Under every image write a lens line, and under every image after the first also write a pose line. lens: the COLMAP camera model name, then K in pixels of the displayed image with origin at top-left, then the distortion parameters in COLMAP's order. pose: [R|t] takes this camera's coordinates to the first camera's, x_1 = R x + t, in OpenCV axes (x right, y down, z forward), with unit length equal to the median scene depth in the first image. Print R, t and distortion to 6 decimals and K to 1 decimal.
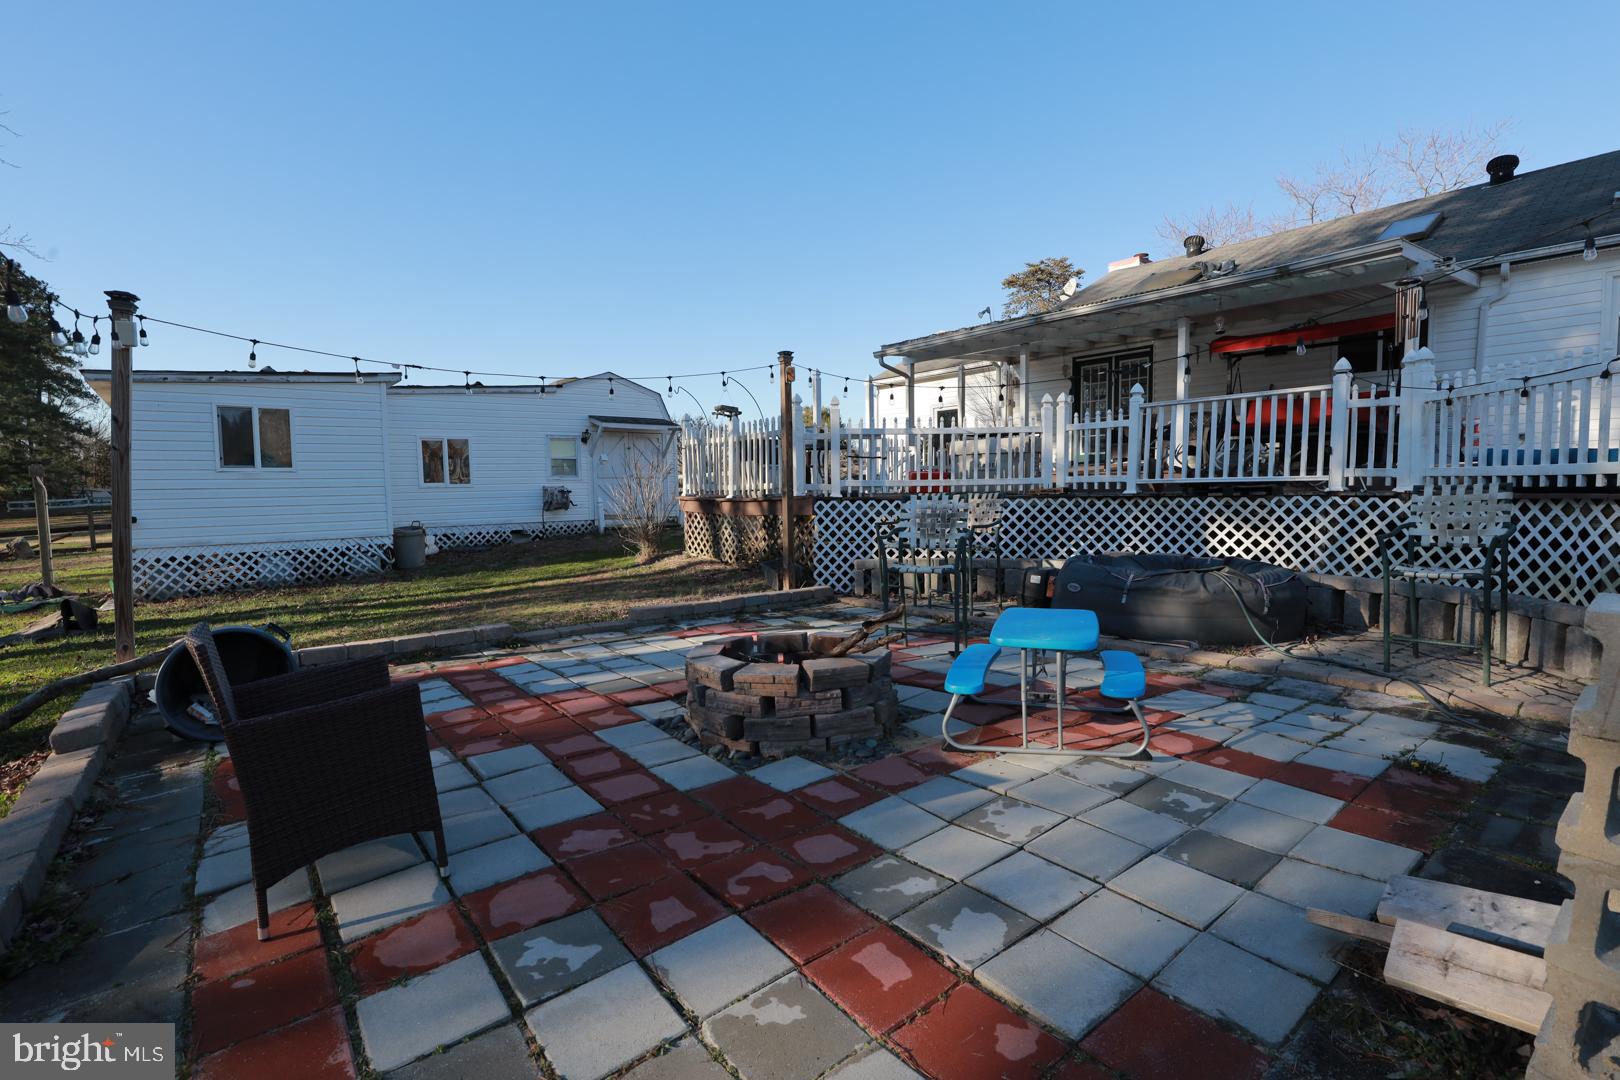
lens RADIAL K [[744.0, 0, 813.0], [0, 744.0, 535.5], [0, 0, 1]] dist [-0.034703, 0.005540]
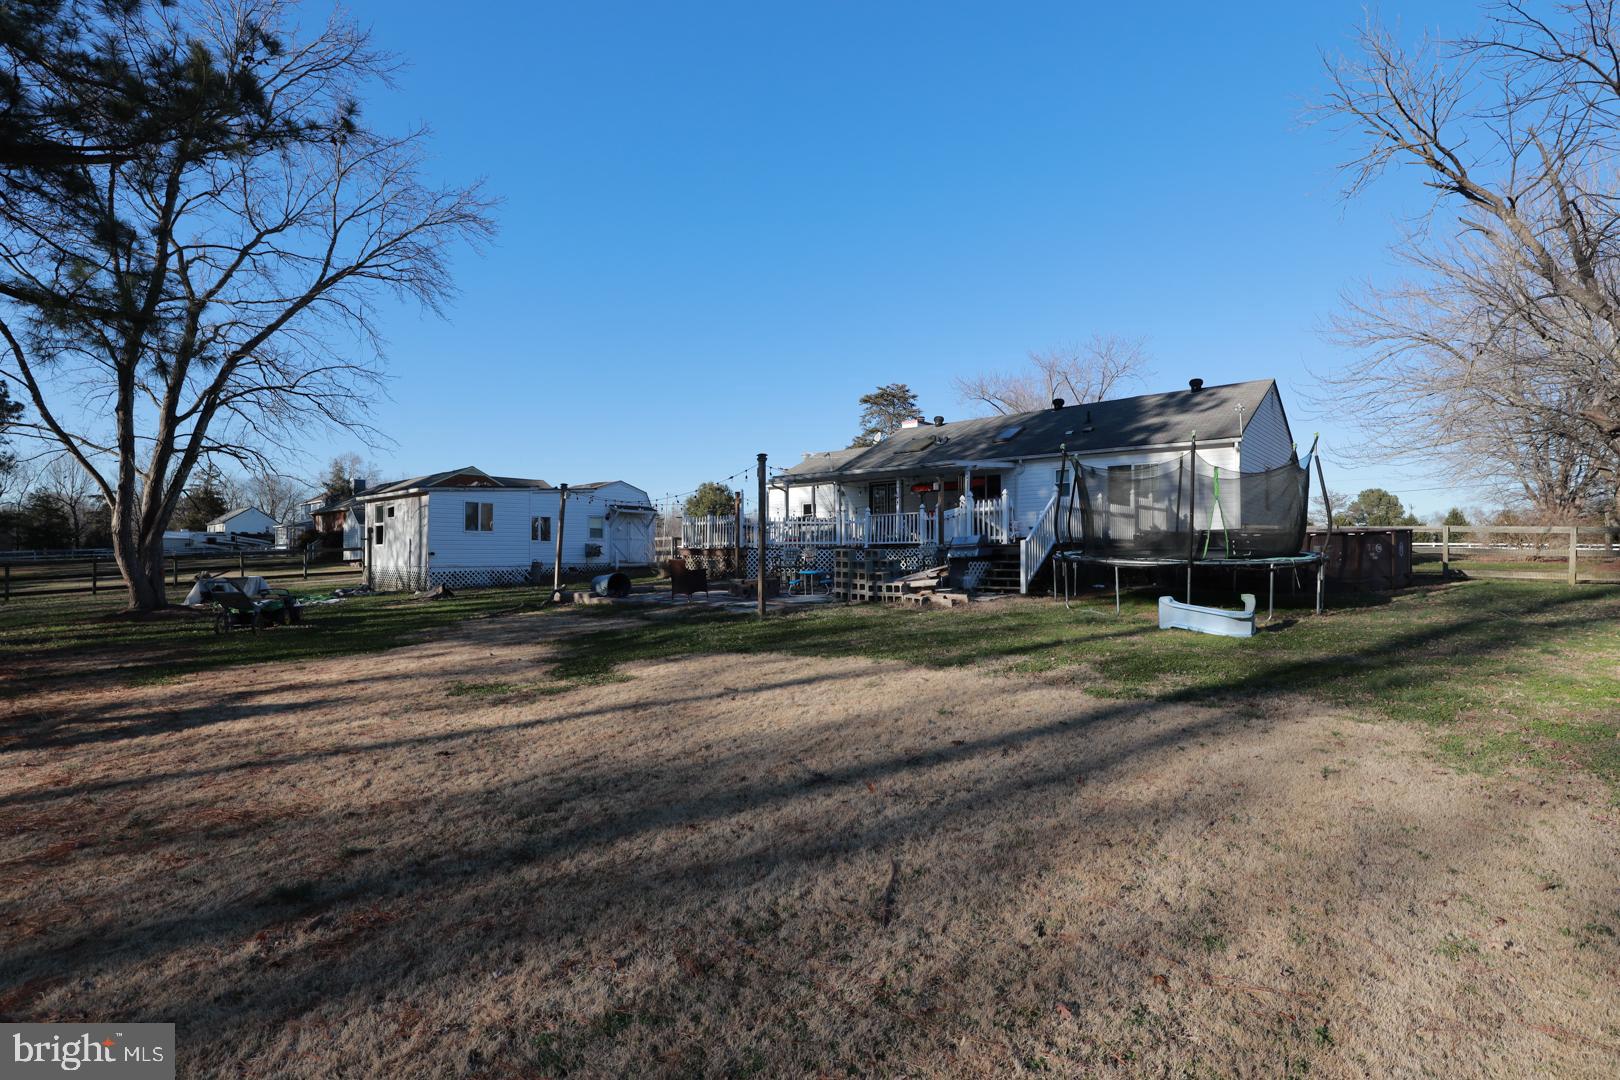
lens RADIAL K [[744.0, 0, 812.2], [0, 744.0, 543.0], [0, 0, 1]] dist [-0.034703, 0.005540]
pose [[0.987841, 0.015582, 0.154682, -0.104725], [-0.002939, 0.996659, -0.081626, 0.084299], [-0.155437, 0.080179, 0.984587, -0.935111]]
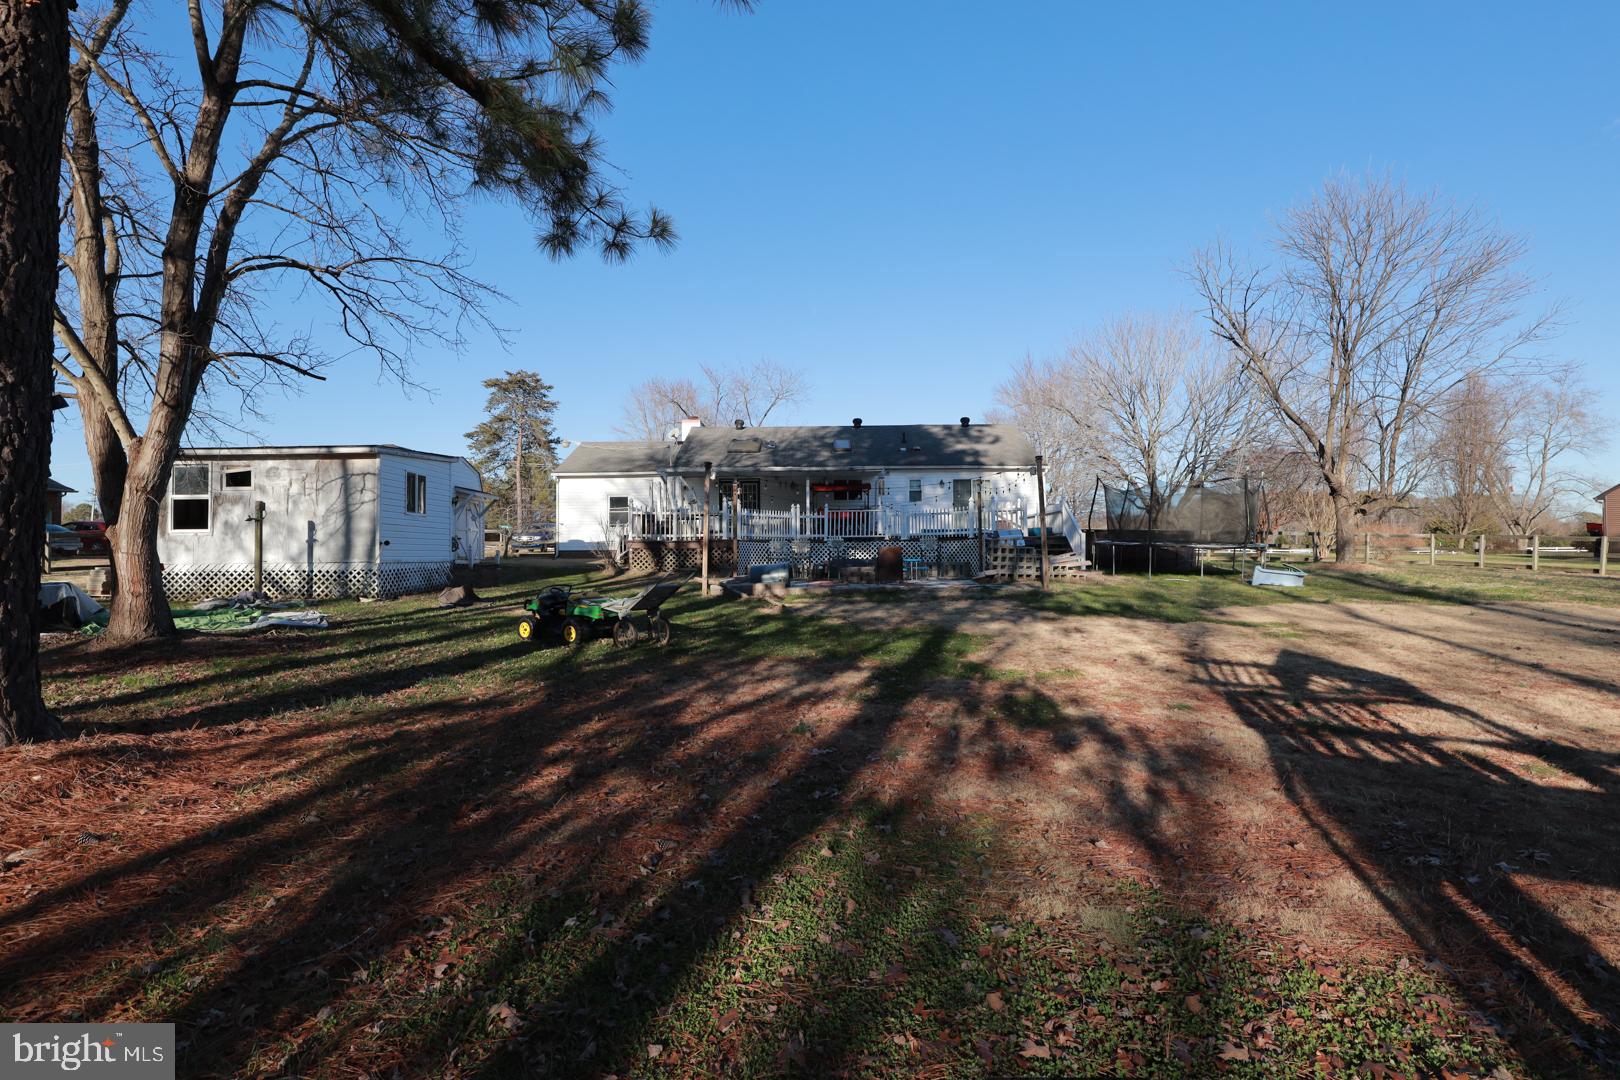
lens RADIAL K [[744.0, 0, 814.1], [0, 744.0, 543.5], [0, 0, 1]] dist [-0.034703, 0.005540]
pose [[0.624271, 0.021258, 0.780918, -1.079335], [0.051227, 0.996364, -0.068075, 0.086497], [-0.779526, 0.082501, 0.620912, -0.446564]]
